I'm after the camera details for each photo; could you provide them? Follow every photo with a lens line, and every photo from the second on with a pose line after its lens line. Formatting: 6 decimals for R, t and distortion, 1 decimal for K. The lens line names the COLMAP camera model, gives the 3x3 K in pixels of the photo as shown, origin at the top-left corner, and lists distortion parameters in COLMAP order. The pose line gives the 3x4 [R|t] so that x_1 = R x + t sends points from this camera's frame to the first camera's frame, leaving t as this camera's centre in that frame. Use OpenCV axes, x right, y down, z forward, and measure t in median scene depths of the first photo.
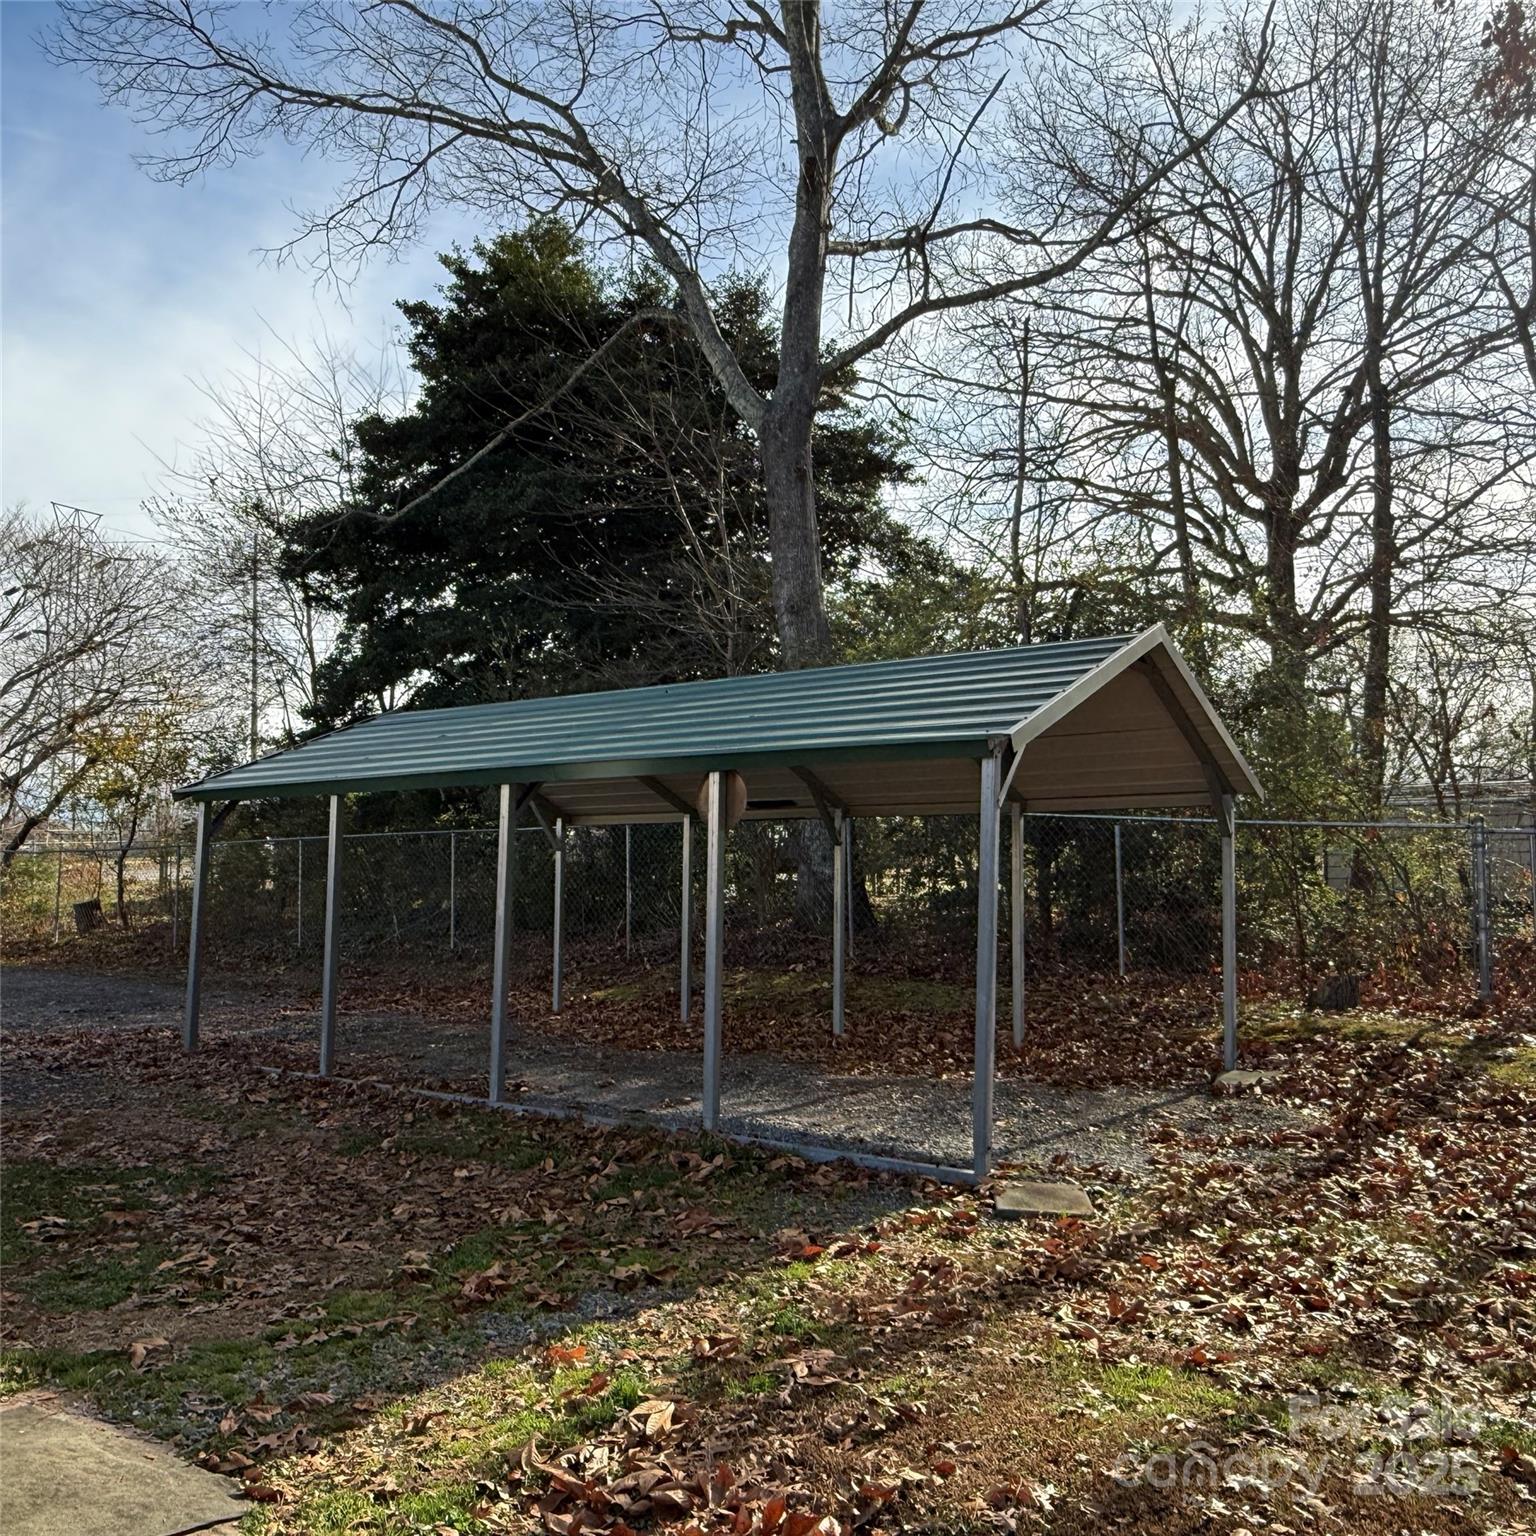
lens RADIAL K [[1074.0, 0, 768.0], [0, 1074.0, 768.0], [0, 0, 1]] dist [-0.001125, -0.000753]
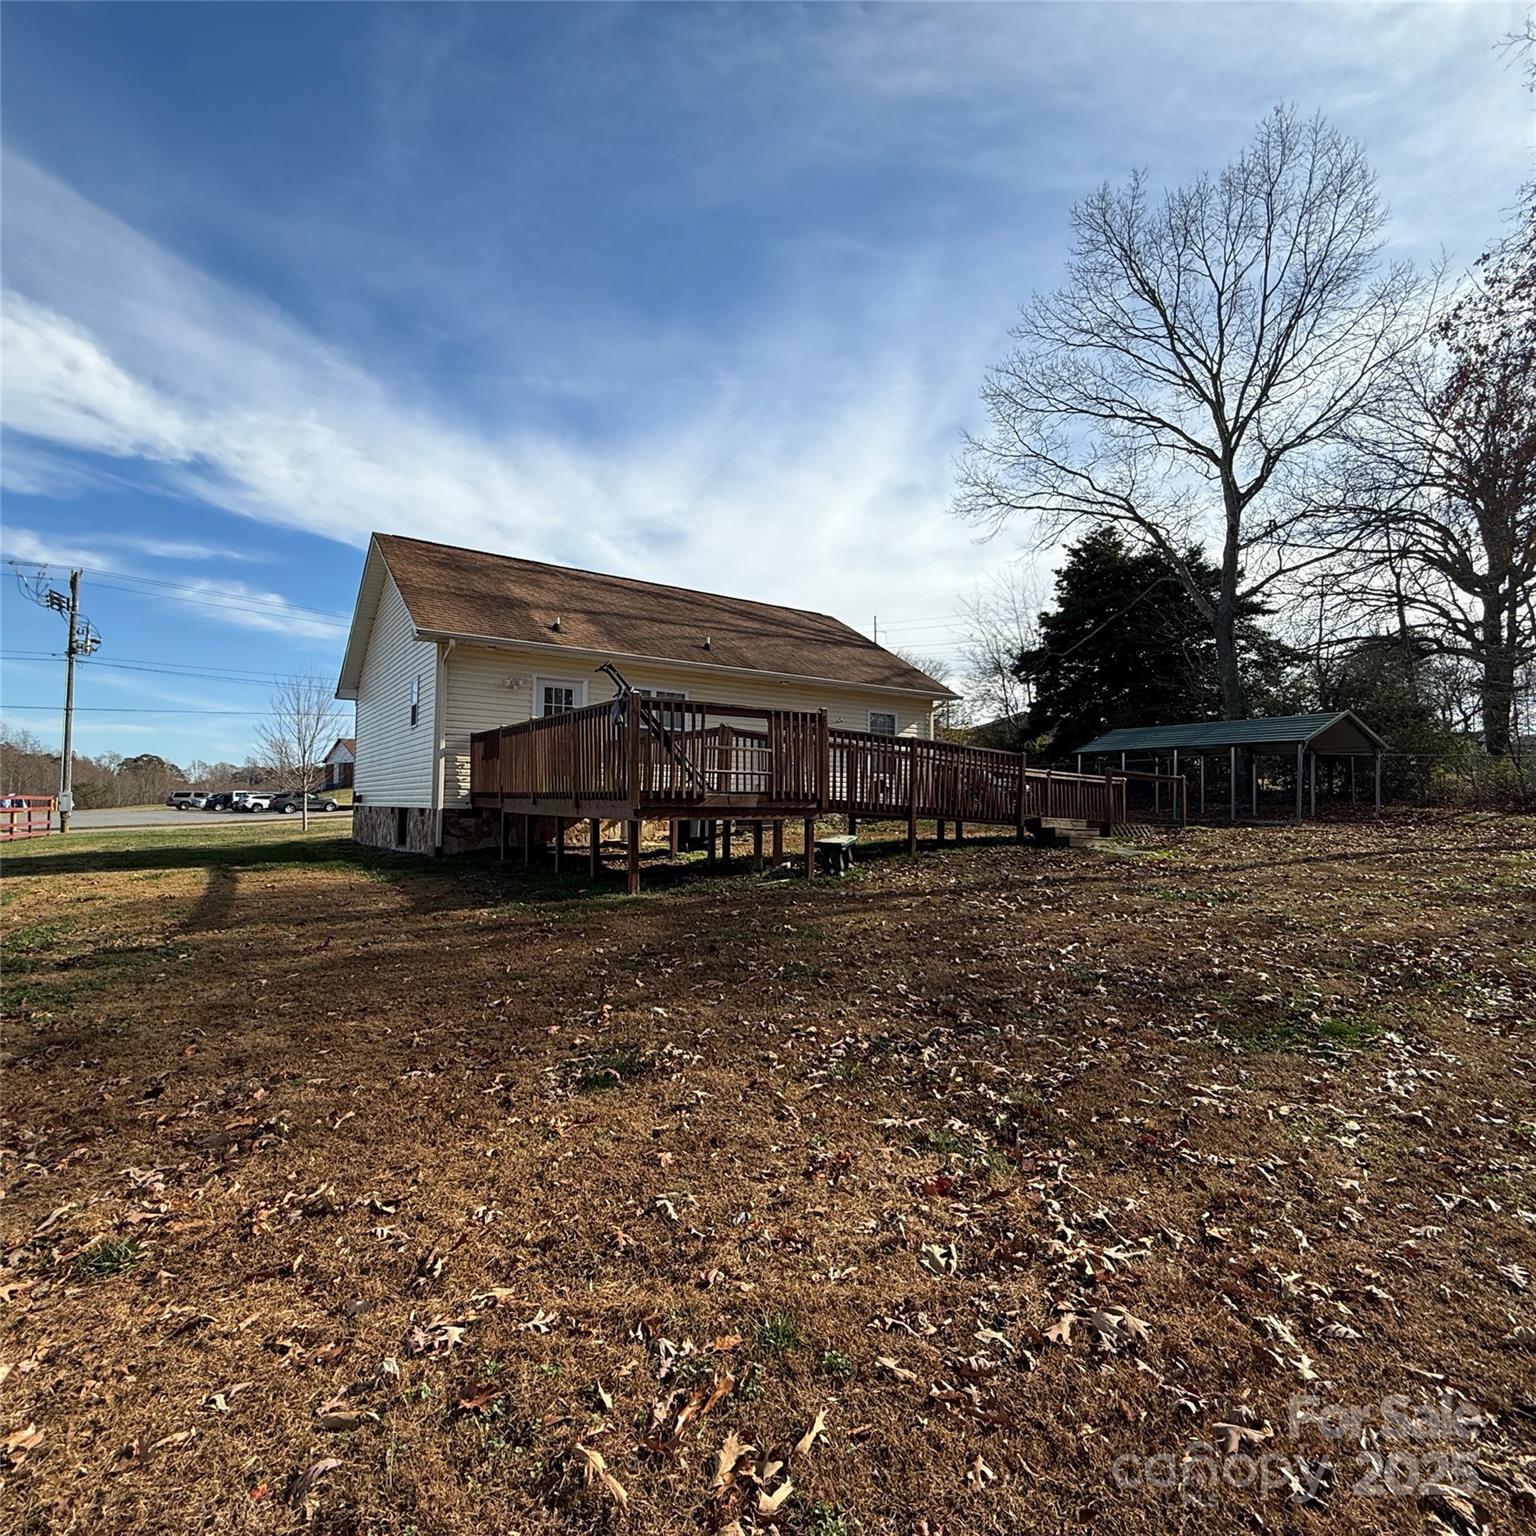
lens RADIAL K [[813.2, 0, 768.0], [0, 813.2, 768.0], [0, 0, 1]] dist [-0.004398, -0.000208]
pose [[0.924369, 0.011509, -0.381326, -0.217825], [0.020146, 0.996678, 0.078916, -0.108248], [0.380967, -0.080630, 0.921066, -1.207922]]
